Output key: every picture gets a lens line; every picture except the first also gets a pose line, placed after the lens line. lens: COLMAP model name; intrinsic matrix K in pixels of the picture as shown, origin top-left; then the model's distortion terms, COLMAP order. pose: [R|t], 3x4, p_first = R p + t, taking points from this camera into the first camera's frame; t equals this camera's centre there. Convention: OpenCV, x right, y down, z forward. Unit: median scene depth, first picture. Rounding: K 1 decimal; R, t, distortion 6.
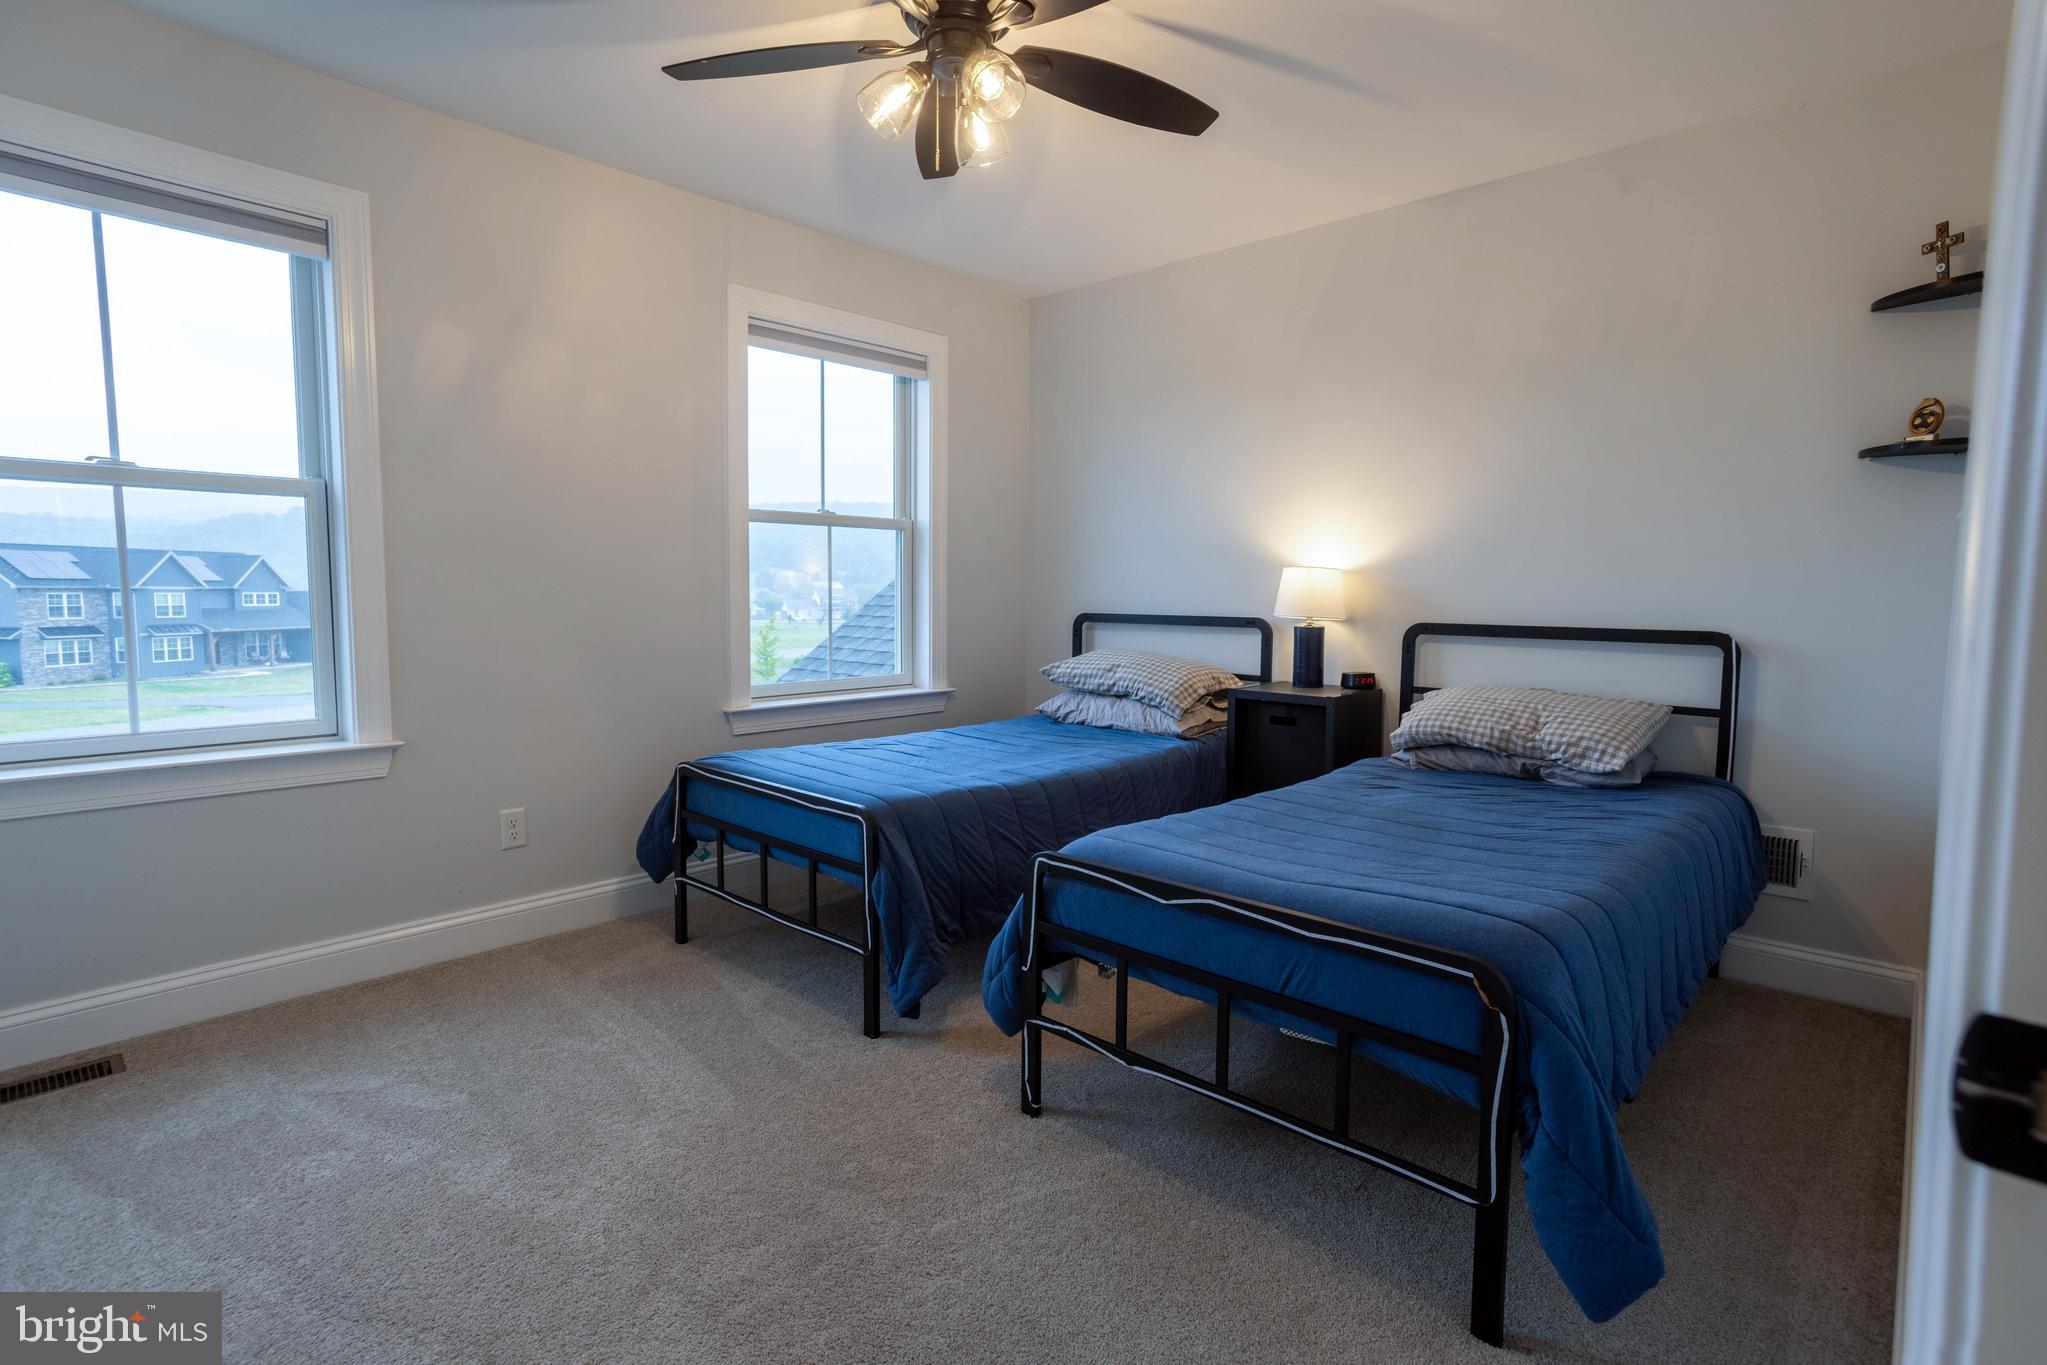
lens RADIAL K [[993.3, 0, 1014.0], [0, 993.3, 667.0], [0, 0, 1]] dist [-0.047959, 0.043041]
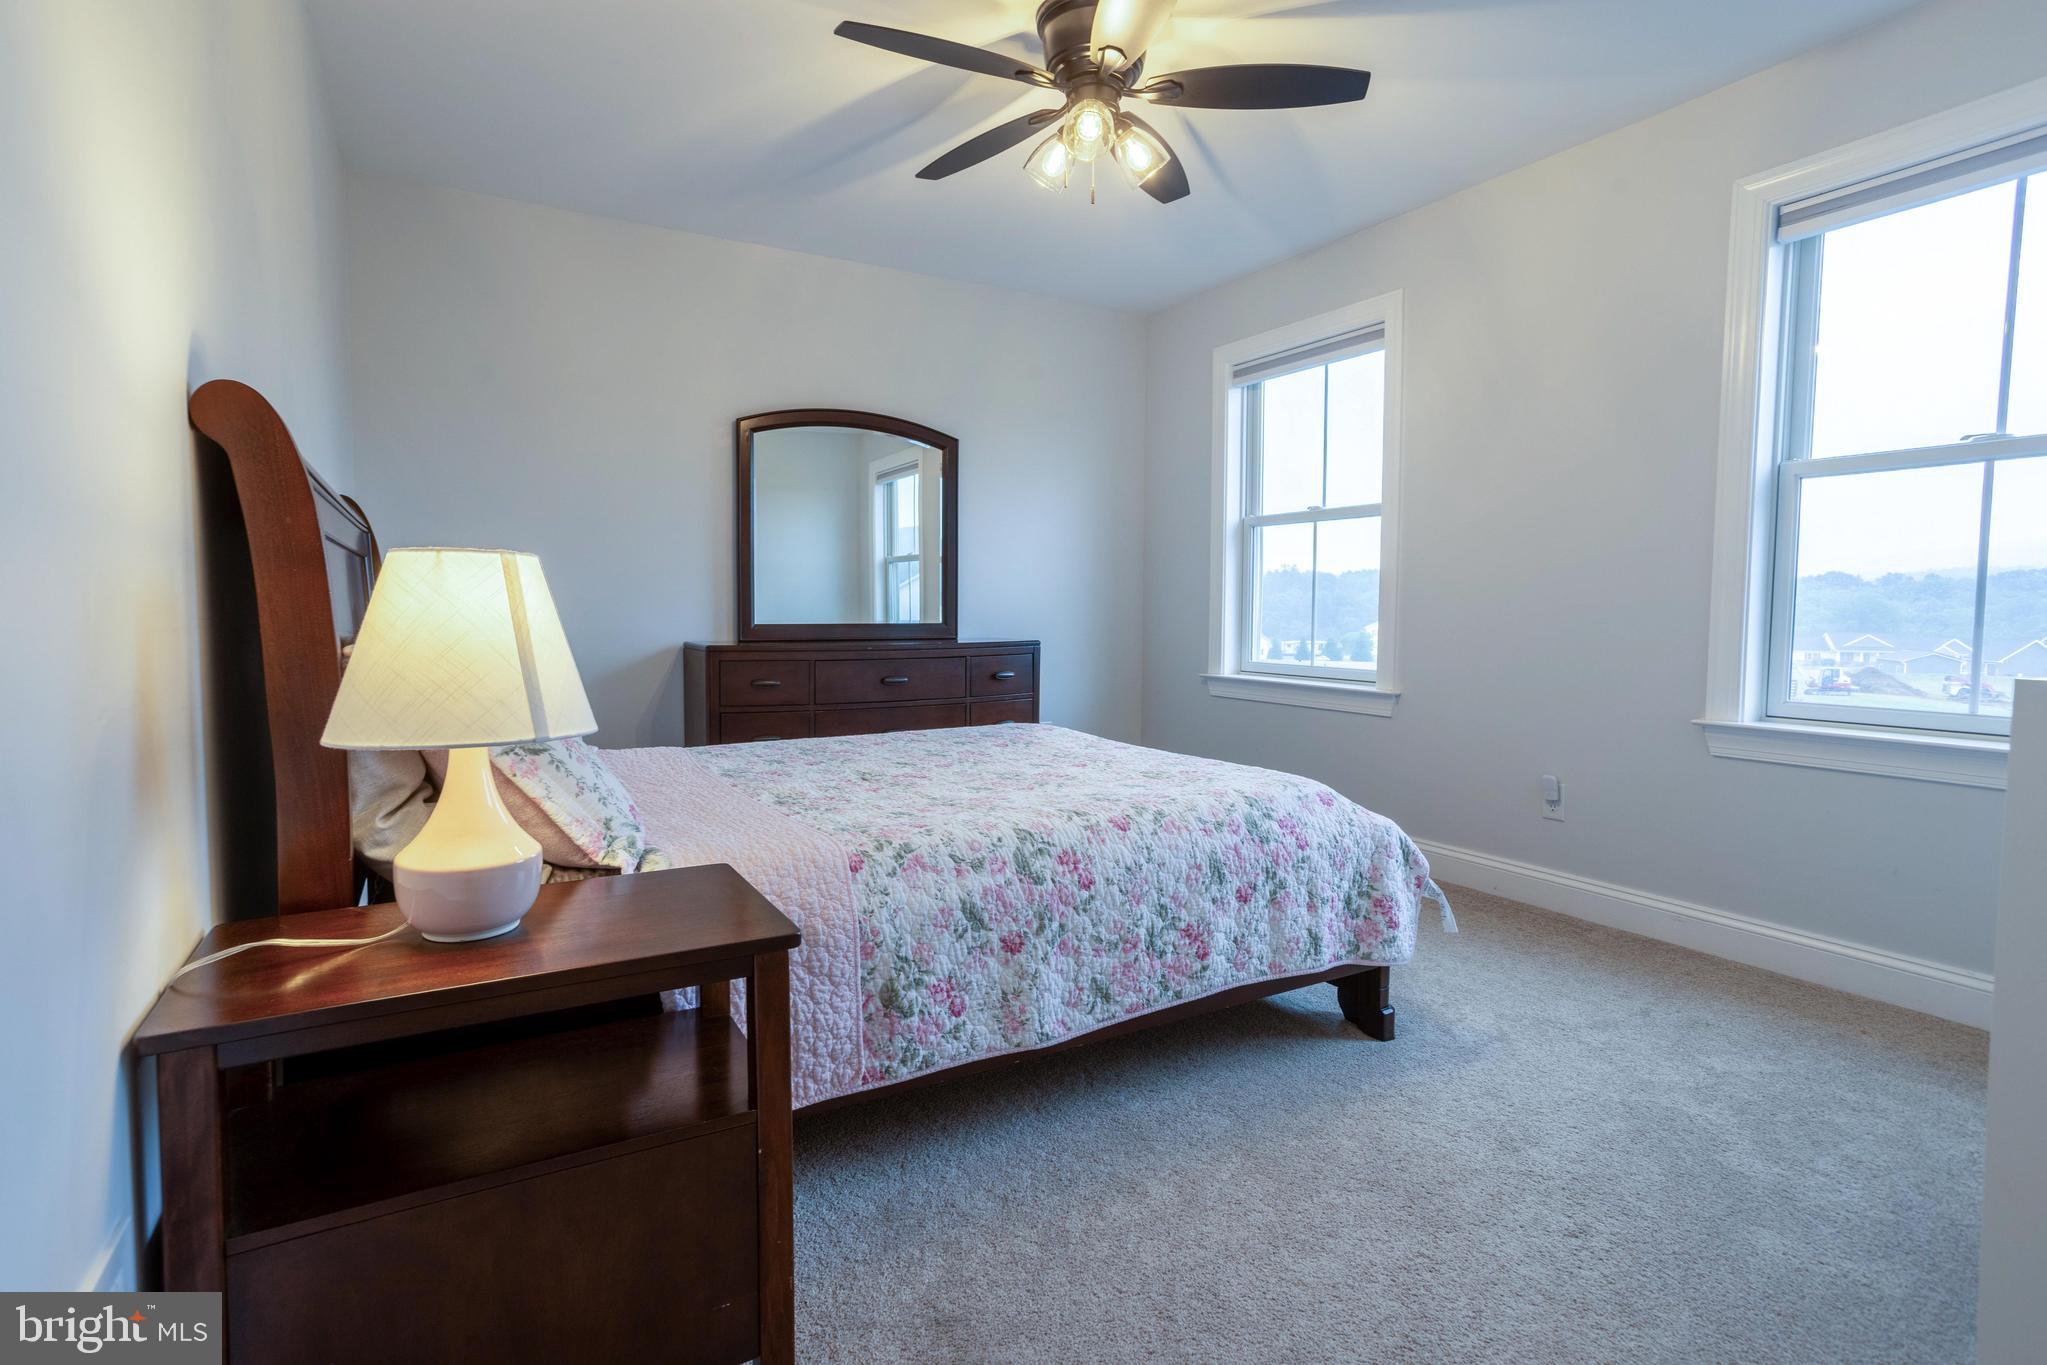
lens RADIAL K [[993.3, 0, 1014.0], [0, 993.3, 667.0], [0, 0, 1]] dist [-0.047959, 0.043041]
pose [[-0.294903, 0.082678, -0.951944, 0.836856], [-0.052306, 0.993359, 0.102479, -0.070590], [0.954094, 0.080013, -0.288620, 0.904748]]
